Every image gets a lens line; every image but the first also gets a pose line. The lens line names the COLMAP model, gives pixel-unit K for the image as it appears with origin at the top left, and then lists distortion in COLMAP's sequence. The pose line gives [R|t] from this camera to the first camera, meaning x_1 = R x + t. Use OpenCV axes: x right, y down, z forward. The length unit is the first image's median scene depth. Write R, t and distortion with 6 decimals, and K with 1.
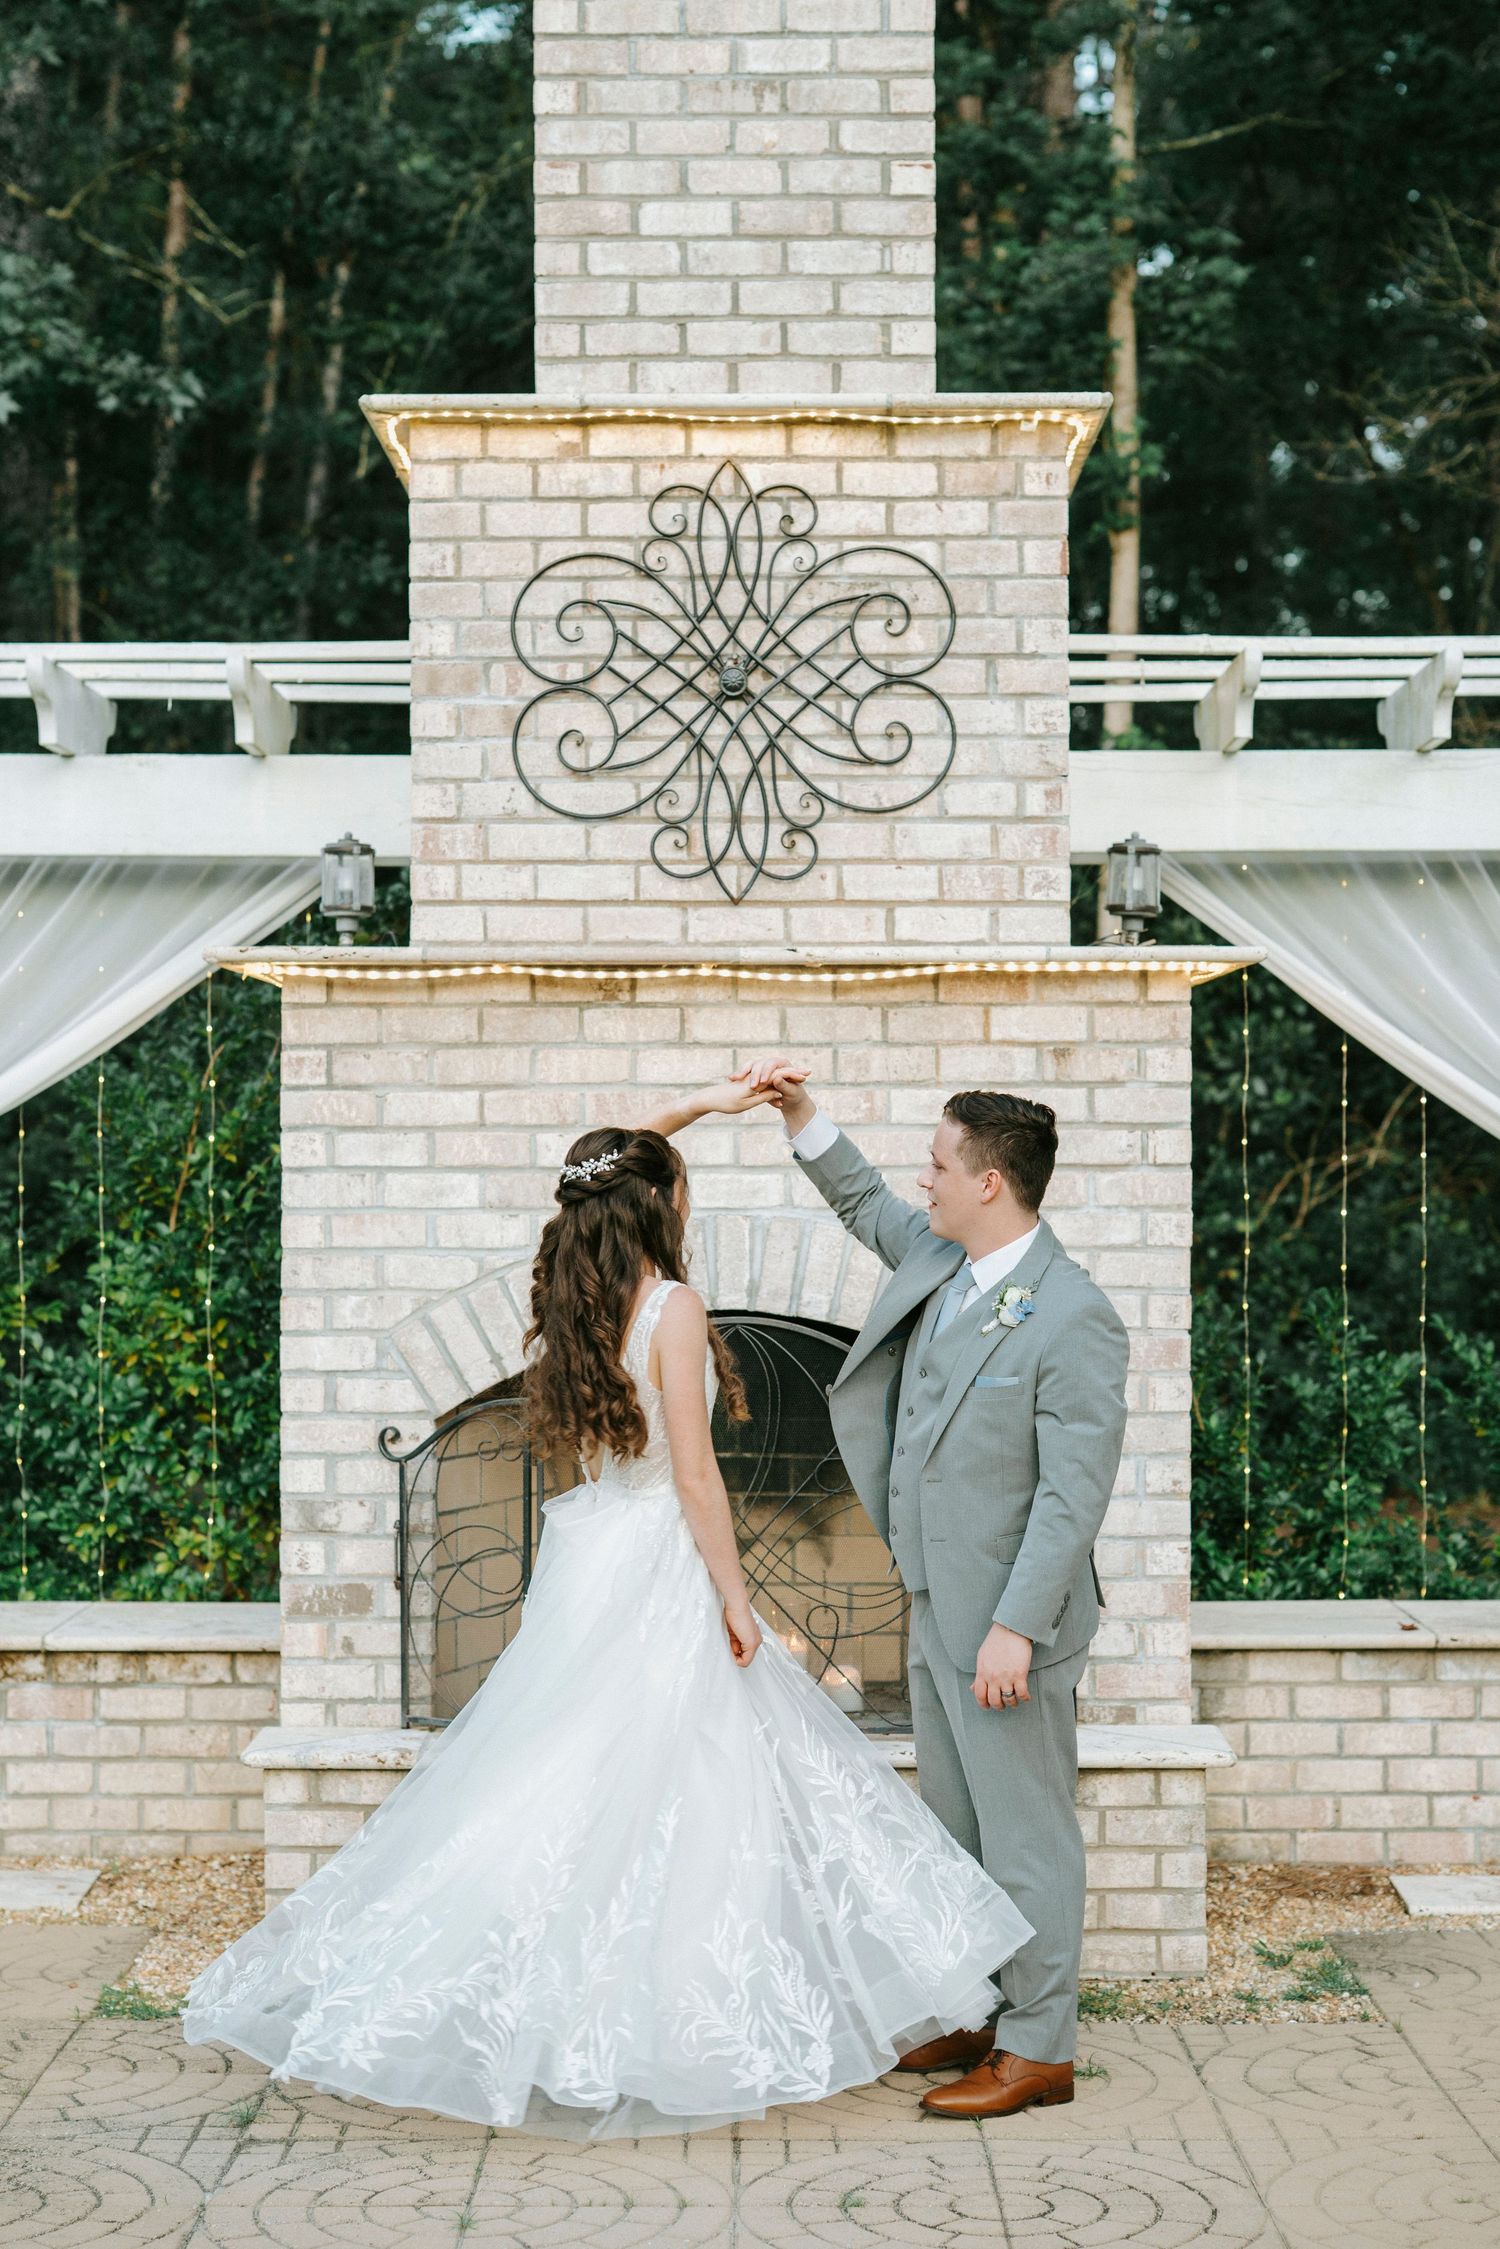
lens RADIAL K [[3335.4, 0, 719.7], [0, 3335.4, 1172.7], [0, 0, 1]] dist [-0.014427, 0.100104]
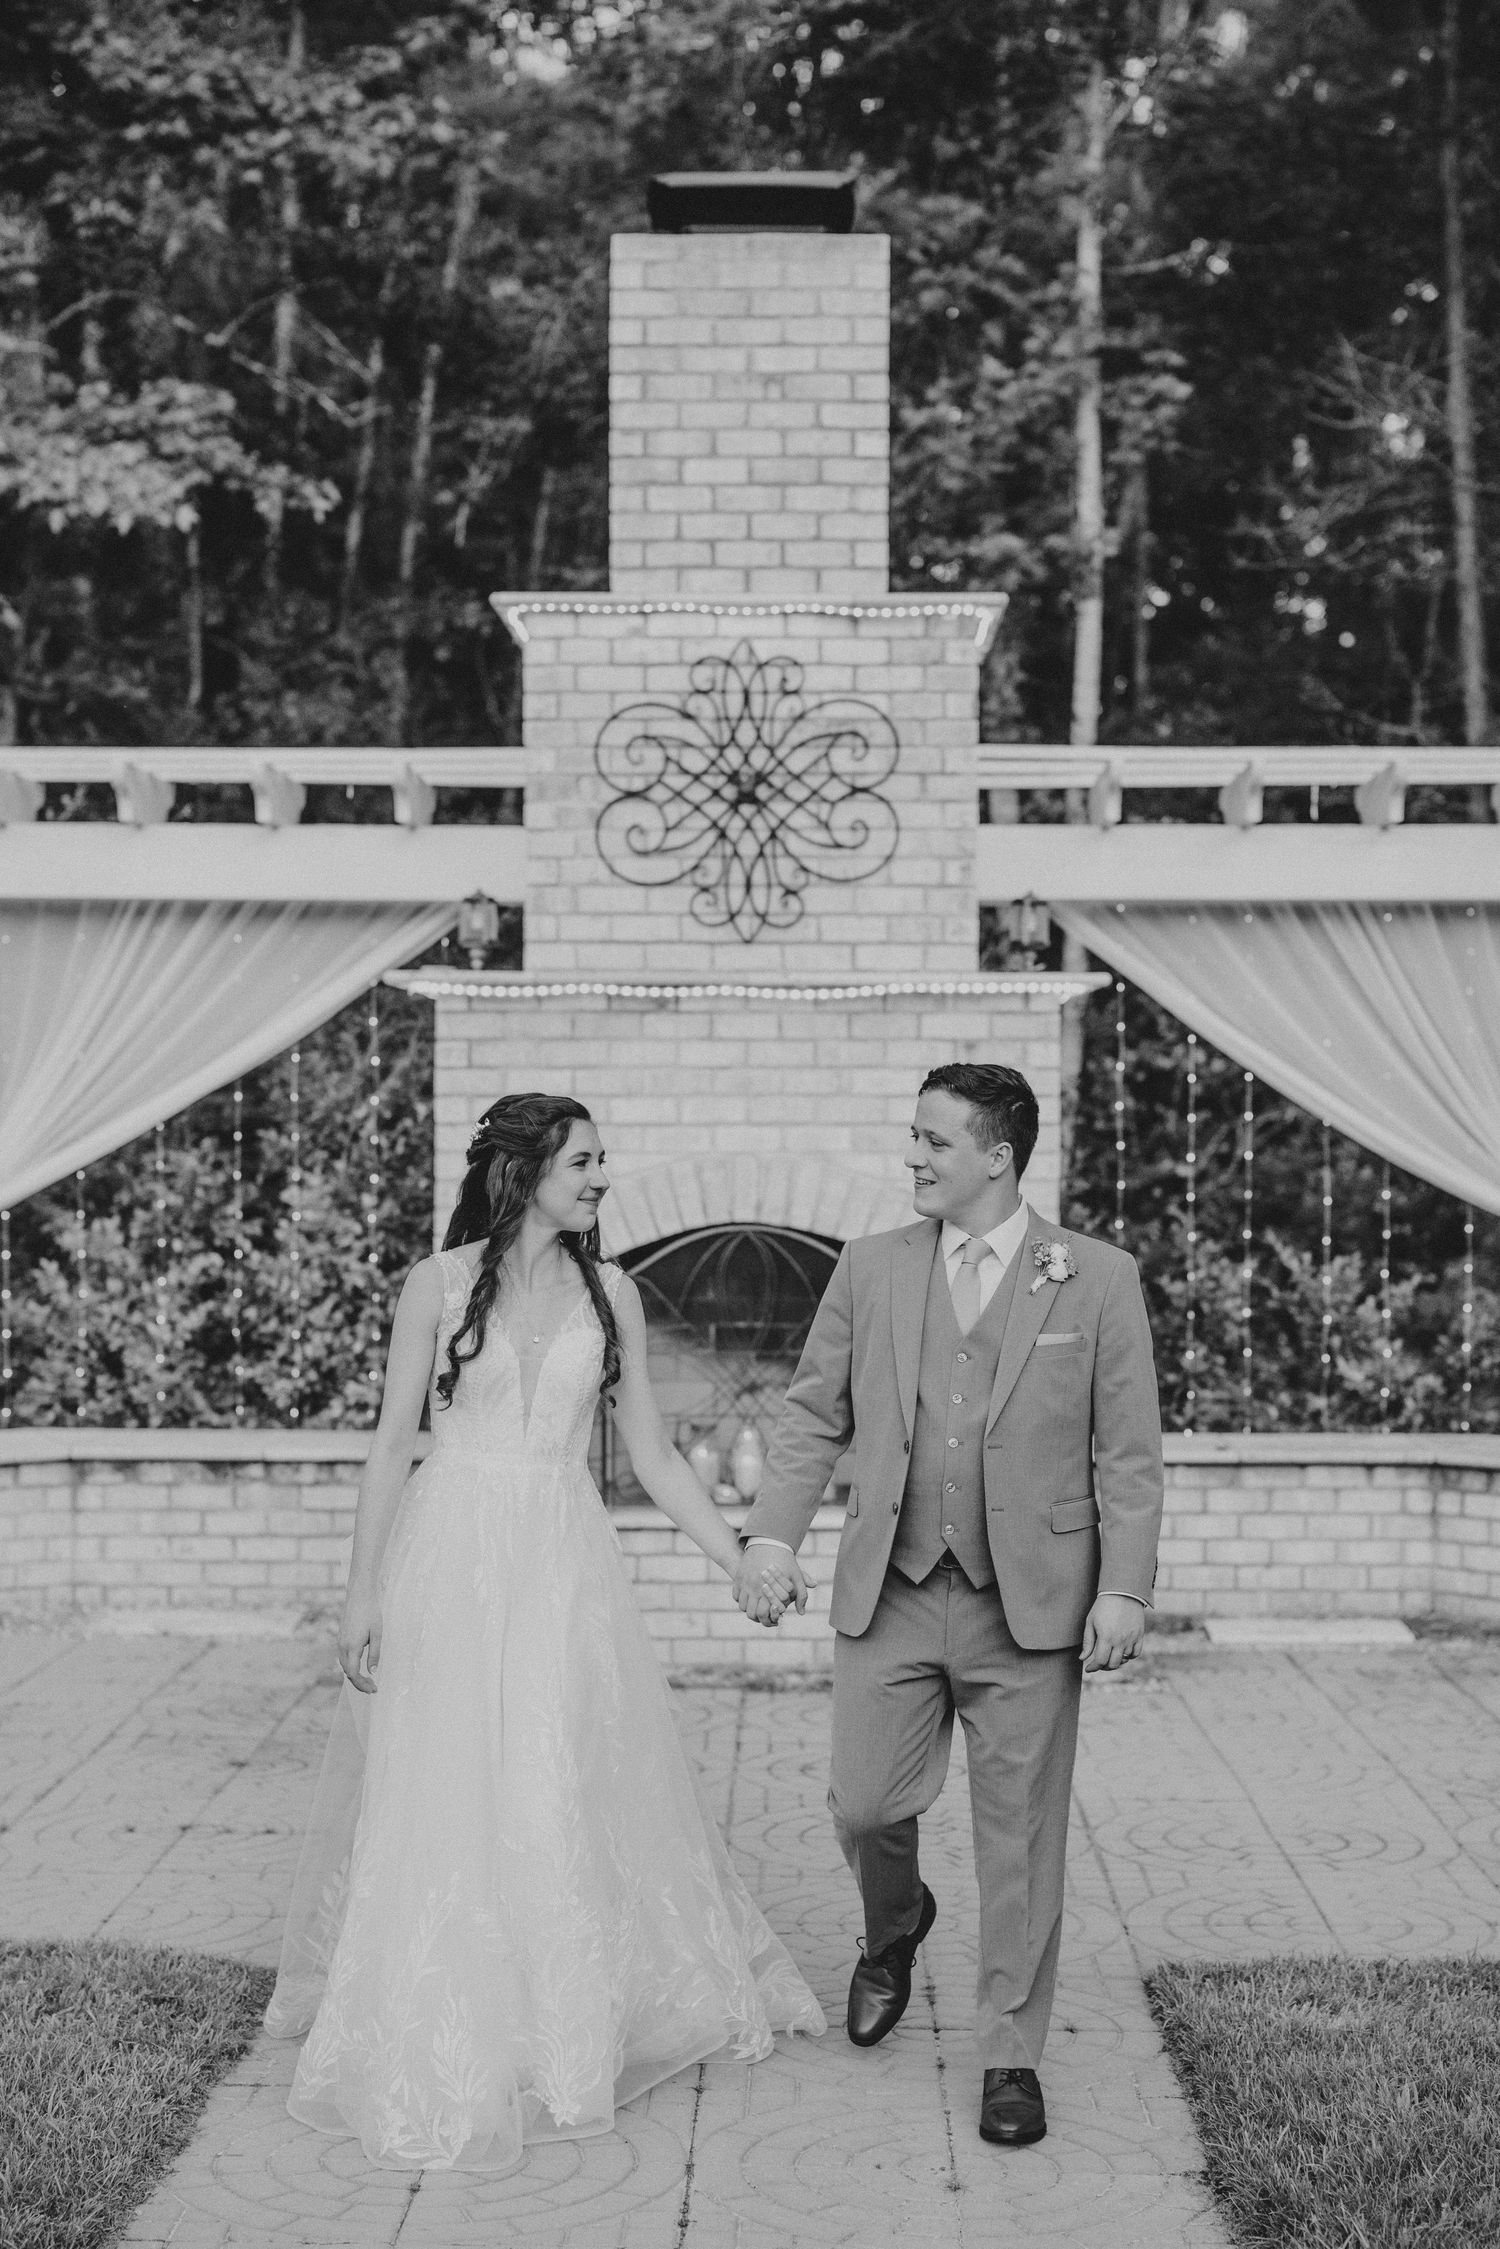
lens RADIAL K [[3257.6, 0, 746.8], [0, 3257.6, 1191.0], [0, 0, 1]] dist [-0.003770, 0.037656]
pose [[0.999957, 0.004301, -0.008250, 0.016605], [-0.004127, 0.999772, 0.020949, -0.002042], [0.008338, -0.020914, 0.999747, -0.428455]]
